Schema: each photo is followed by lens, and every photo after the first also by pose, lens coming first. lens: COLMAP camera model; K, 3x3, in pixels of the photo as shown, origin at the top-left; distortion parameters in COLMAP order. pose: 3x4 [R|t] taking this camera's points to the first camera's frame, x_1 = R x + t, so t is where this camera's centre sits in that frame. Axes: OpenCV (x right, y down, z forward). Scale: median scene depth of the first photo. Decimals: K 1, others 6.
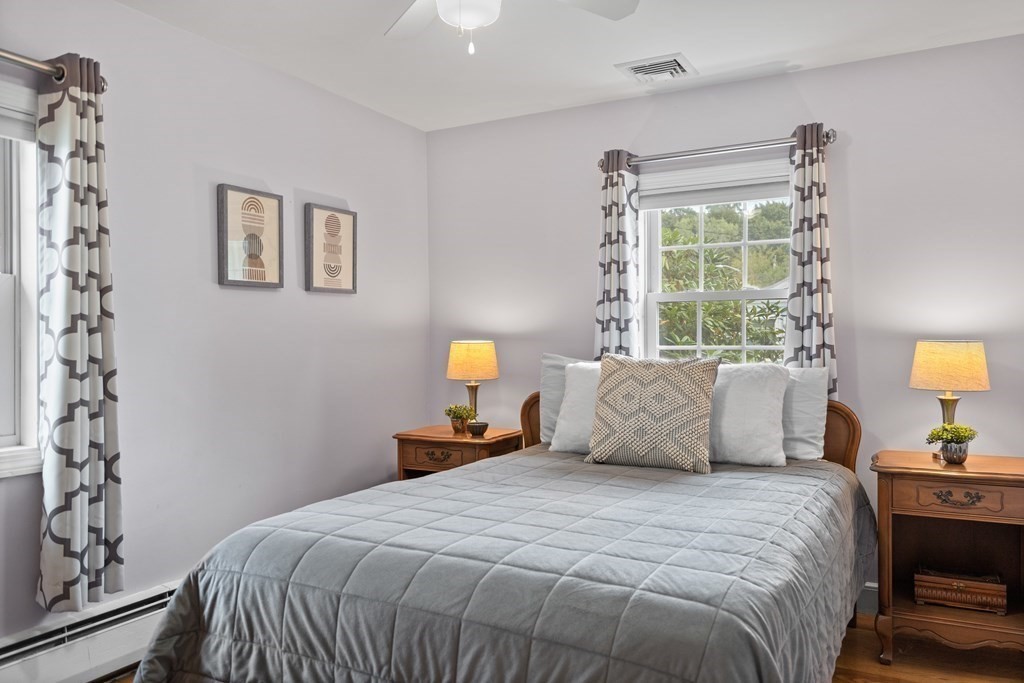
lens RADIAL K [[774.2, 0, 537.8], [0, 774.2, 343.2], [0, 0, 1]] dist [0.009987, -0.002110]
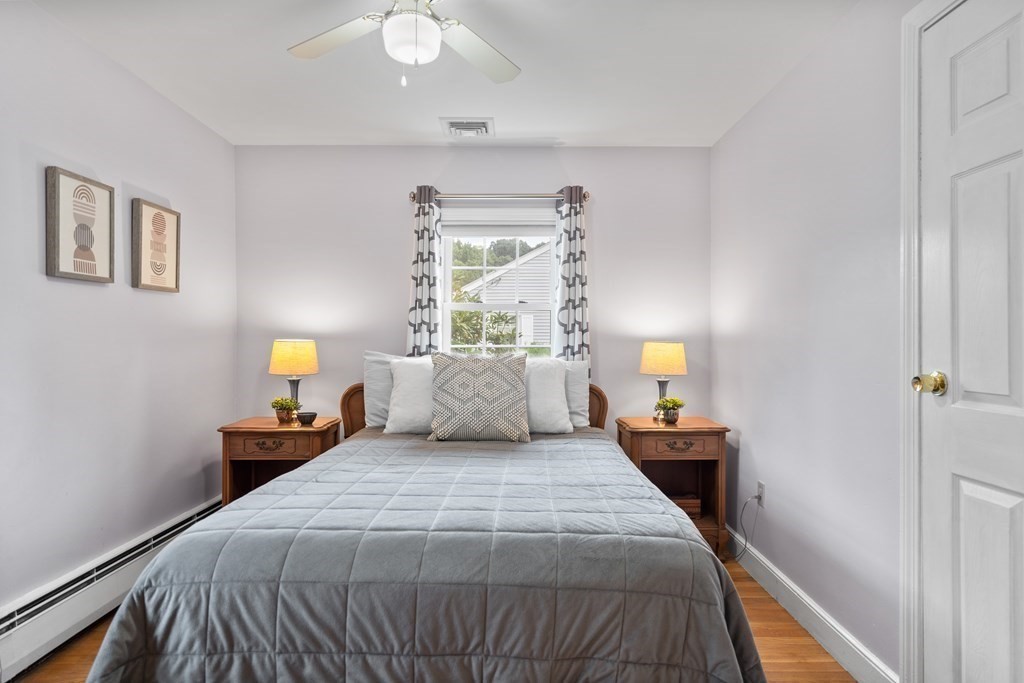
lens RADIAL K [[594.8, 0, 512.3], [0, 594.8, 340.7], [0, 0, 1]] dist [0.005129, 0.003388]
pose [[0.878071, 0.007077, 0.478478, -0.289803], [-0.004920, 0.999971, -0.005761, 0.002445], [-0.478505, 0.002705, 0.878081, 0.129509]]
